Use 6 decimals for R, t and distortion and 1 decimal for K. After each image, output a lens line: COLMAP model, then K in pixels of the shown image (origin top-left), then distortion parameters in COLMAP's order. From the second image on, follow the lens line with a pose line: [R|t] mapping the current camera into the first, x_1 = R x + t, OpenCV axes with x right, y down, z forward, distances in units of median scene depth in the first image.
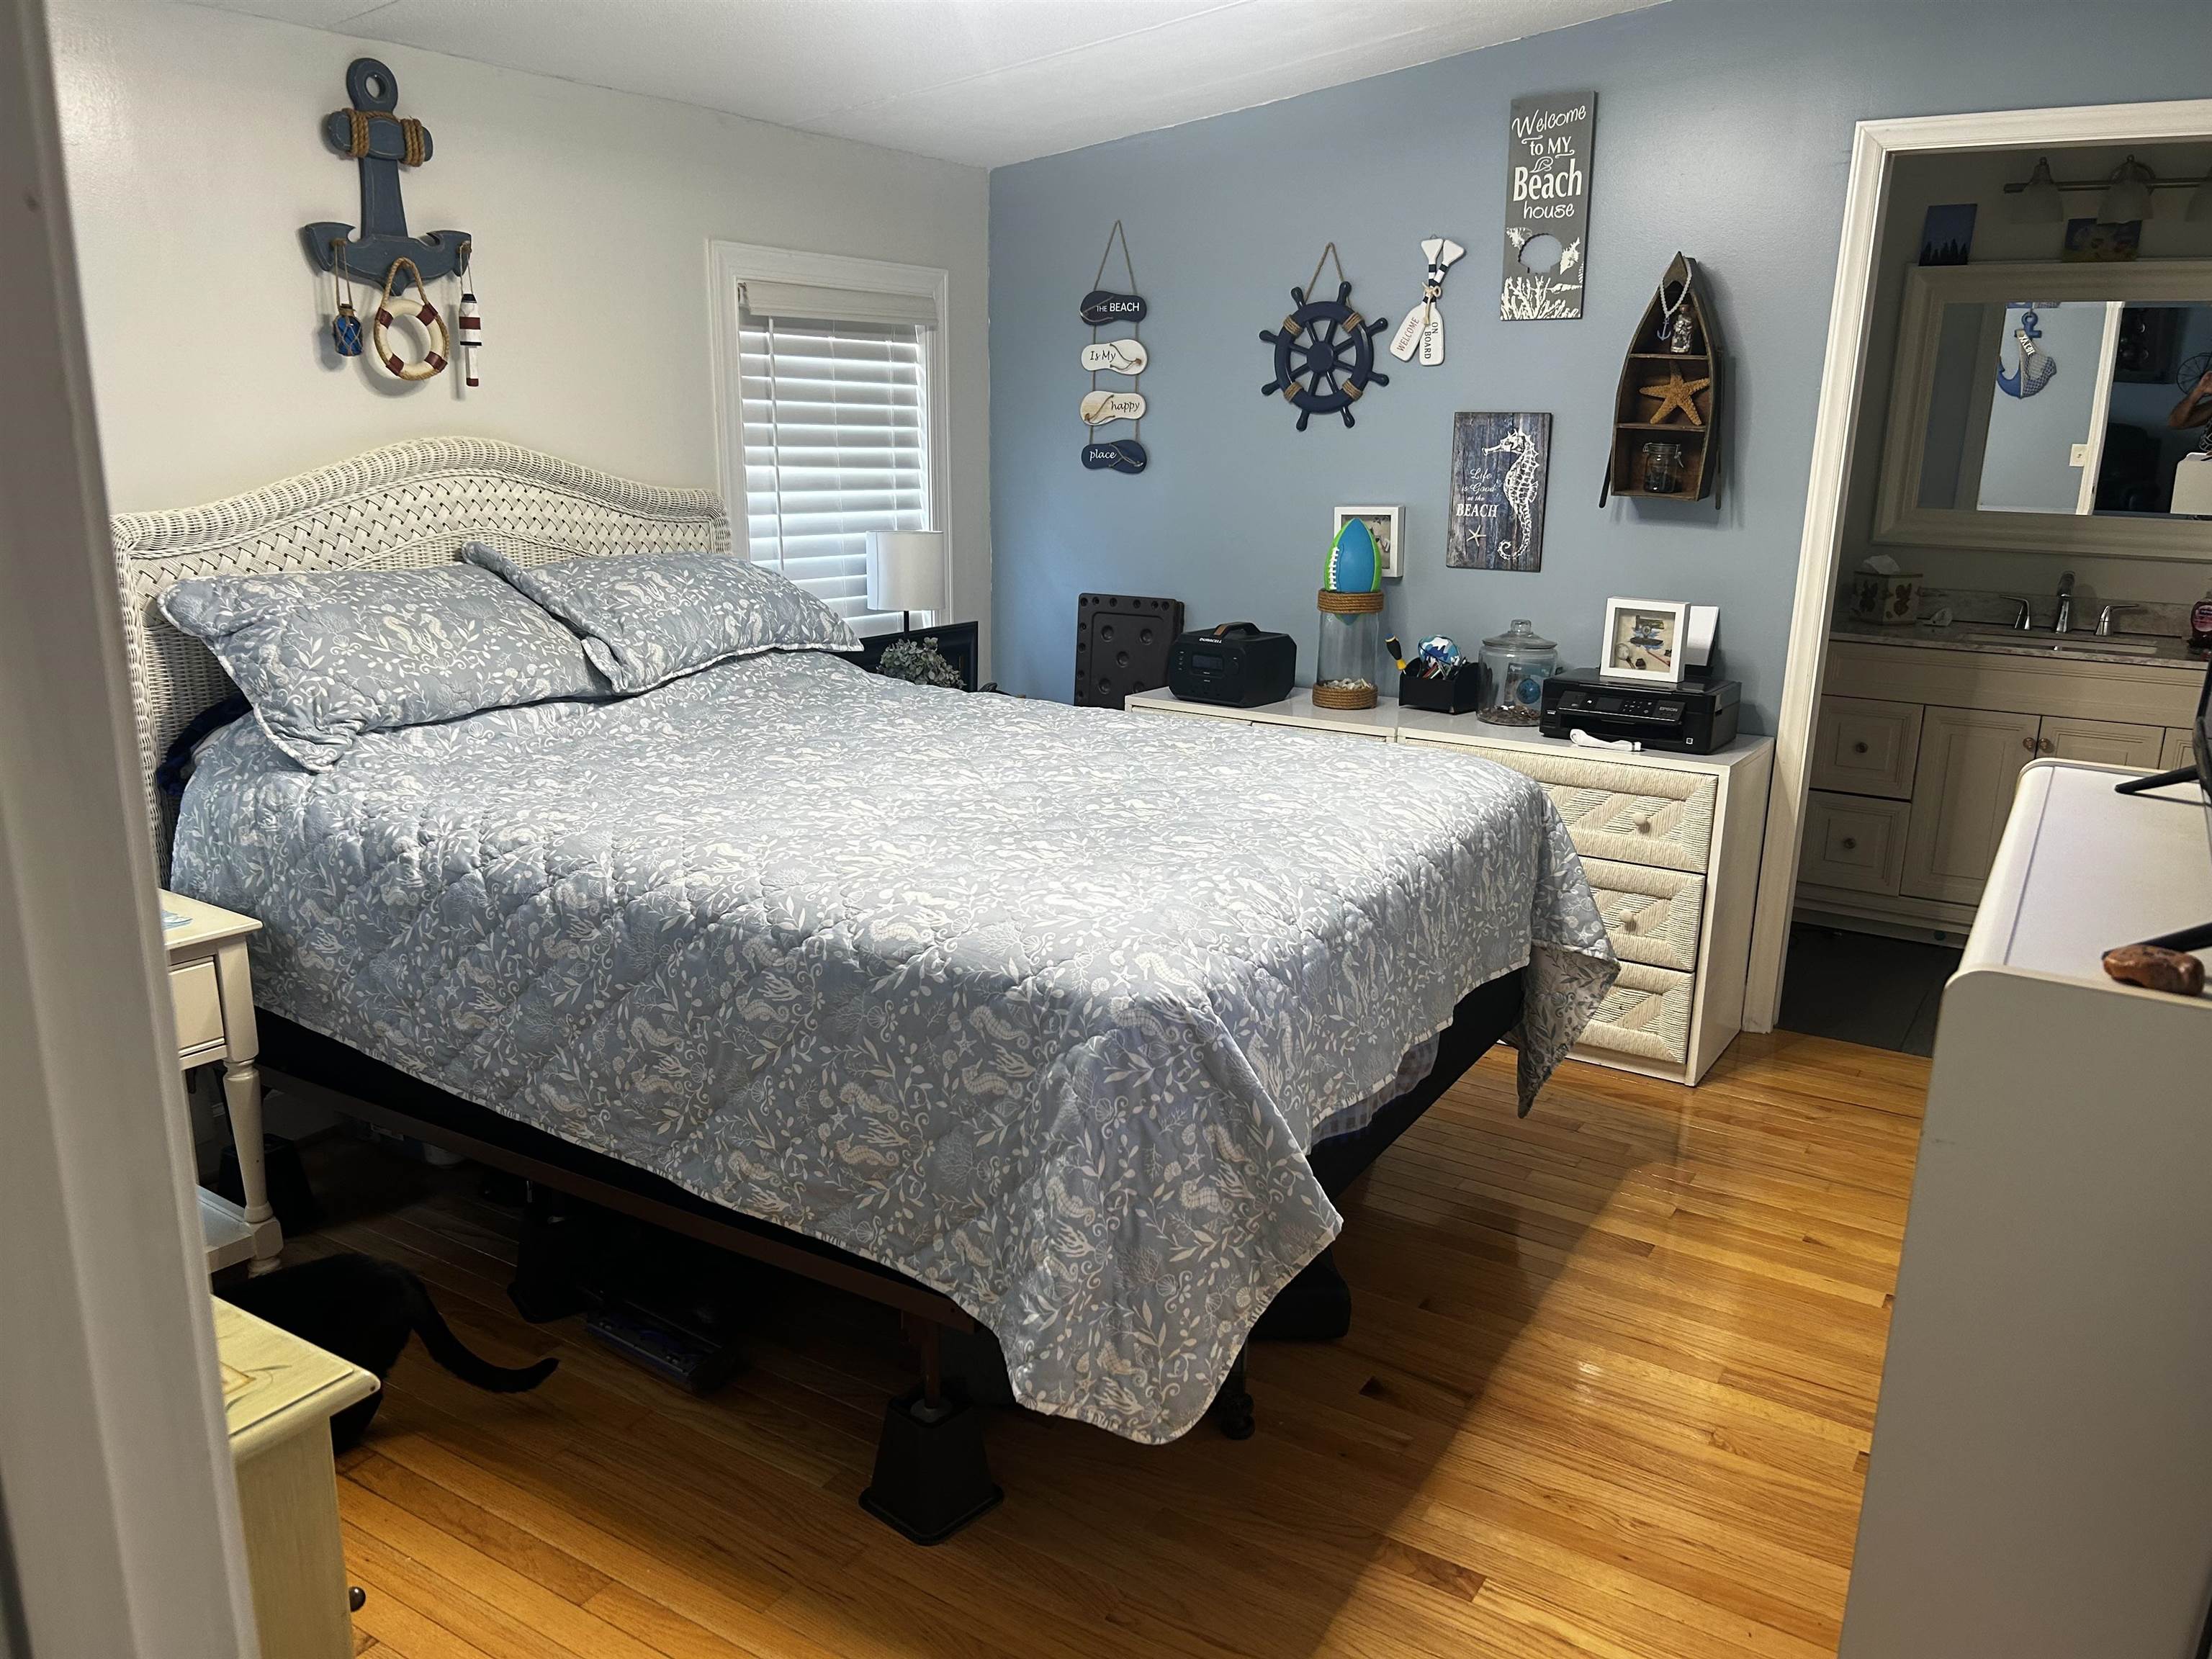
lens RADIAL K [[1672.2, 0, 1101.0], [0, 1672.2, 847.6], [0, 0, 1]] dist [0.072728, -0.102035]
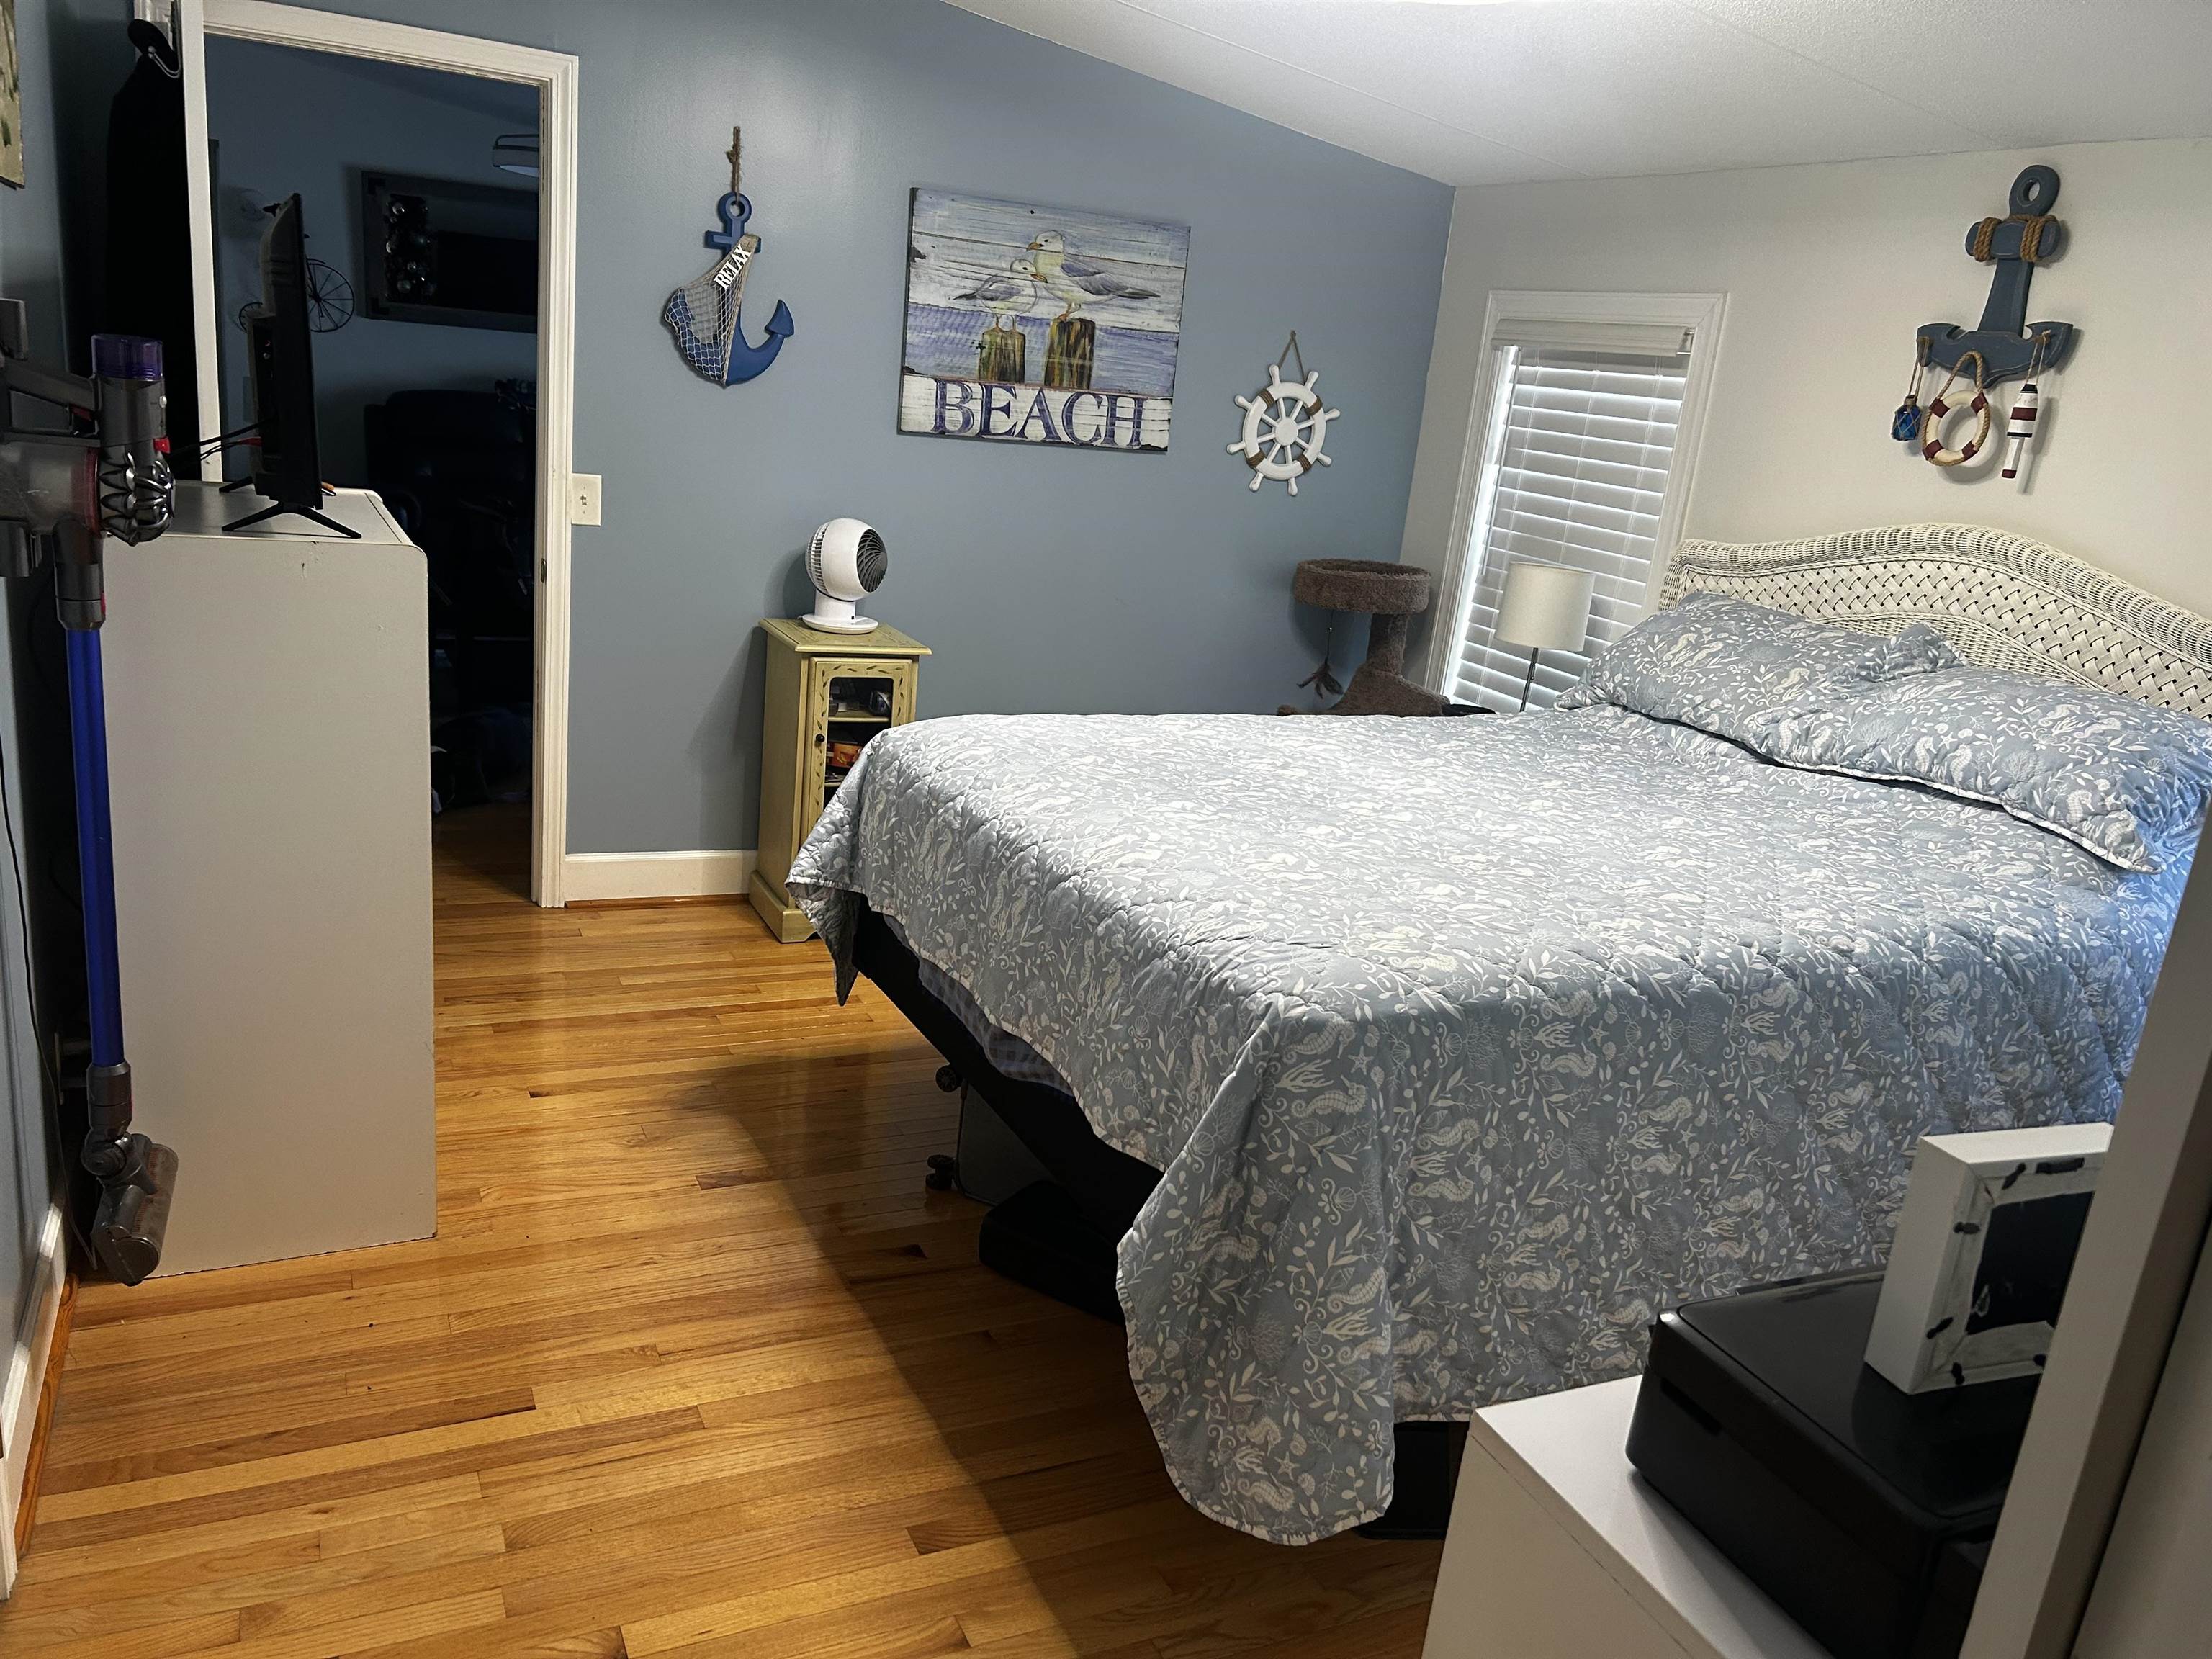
lens RADIAL K [[1672.2, 0, 1101.0], [0, 1672.2, 847.6], [0, 0, 1]] dist [0.072728, -0.102035]
pose [[-0.527431, 0.164622, -0.833496, 0.808336], [-0.328839, 0.865027, 0.378937, -0.309161], [0.783378, 0.473950, -0.402108, 1.169107]]
